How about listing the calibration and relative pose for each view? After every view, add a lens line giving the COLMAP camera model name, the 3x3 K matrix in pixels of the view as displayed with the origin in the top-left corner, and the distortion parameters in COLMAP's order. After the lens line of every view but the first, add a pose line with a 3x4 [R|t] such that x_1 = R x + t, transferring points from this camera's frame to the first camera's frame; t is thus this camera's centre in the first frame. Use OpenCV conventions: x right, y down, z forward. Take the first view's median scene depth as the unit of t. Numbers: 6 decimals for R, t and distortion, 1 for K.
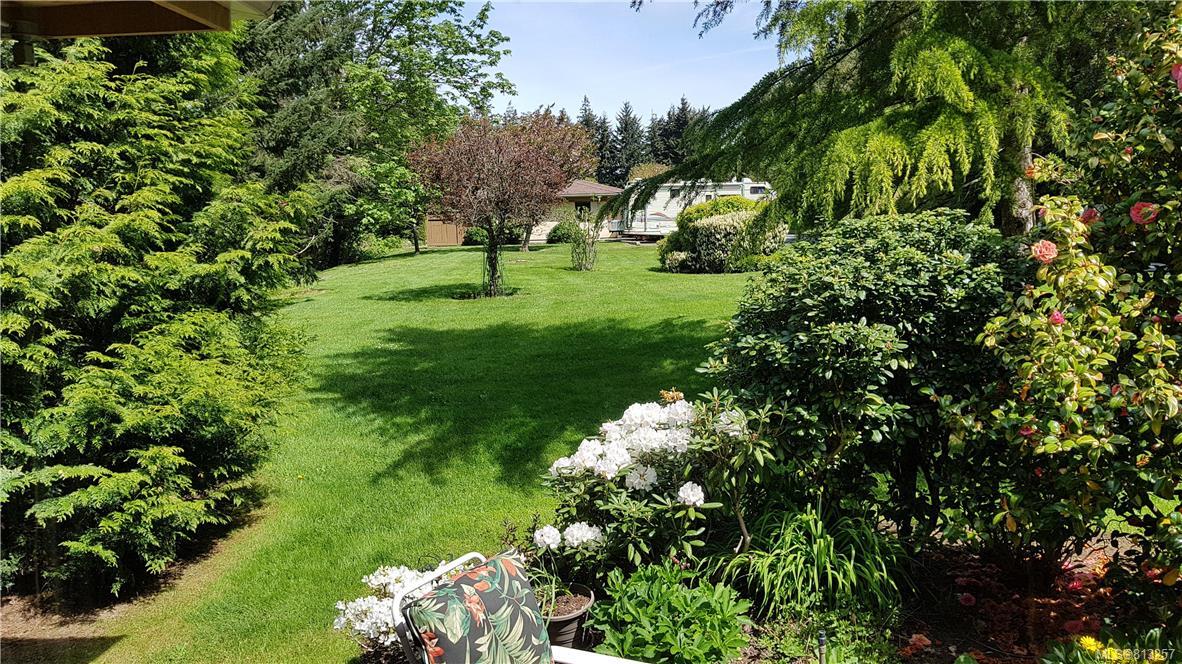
lens RADIAL K [[954.7, 0, 594.2], [0, 954.7, 352.1], [0, 0, 1]] dist [-0.009430, -0.010202]
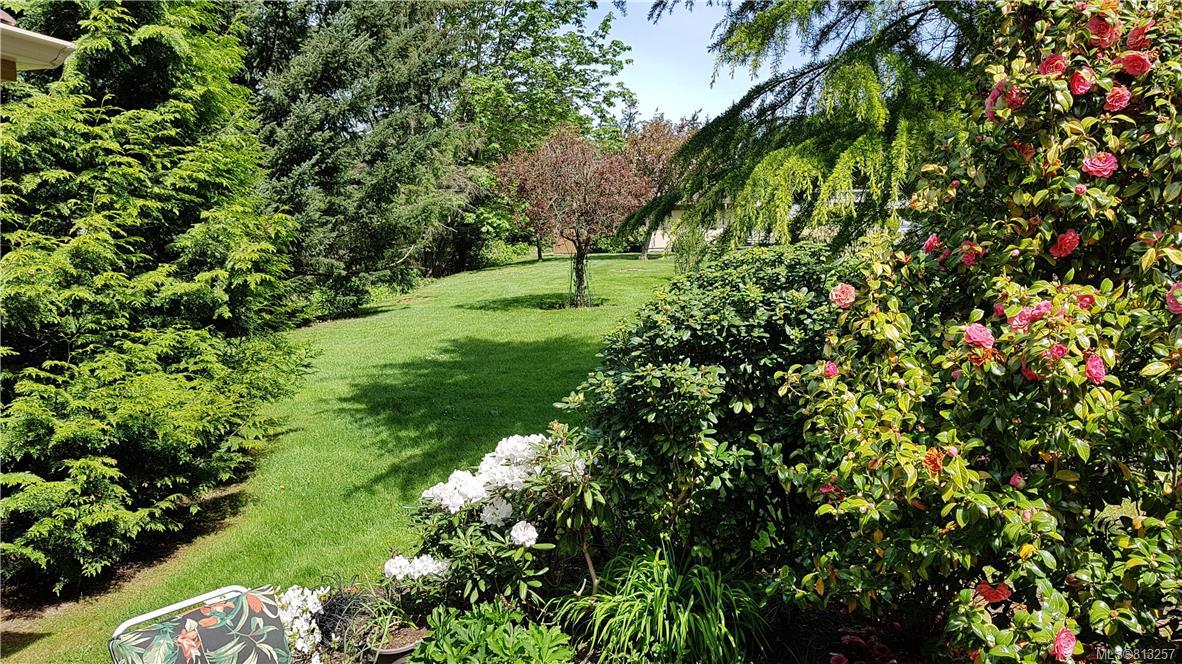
lens RADIAL K [[954.7, 0, 594.2], [0, 954.7, 352.1], [0, 0, 1]] dist [-0.009430, -0.010202]
pose [[0.987099, 0.022865, -0.158468, 0.194712], [-0.023711, 0.999713, -0.003449, -0.021316], [0.158343, 0.007162, 0.987358, 0.027011]]
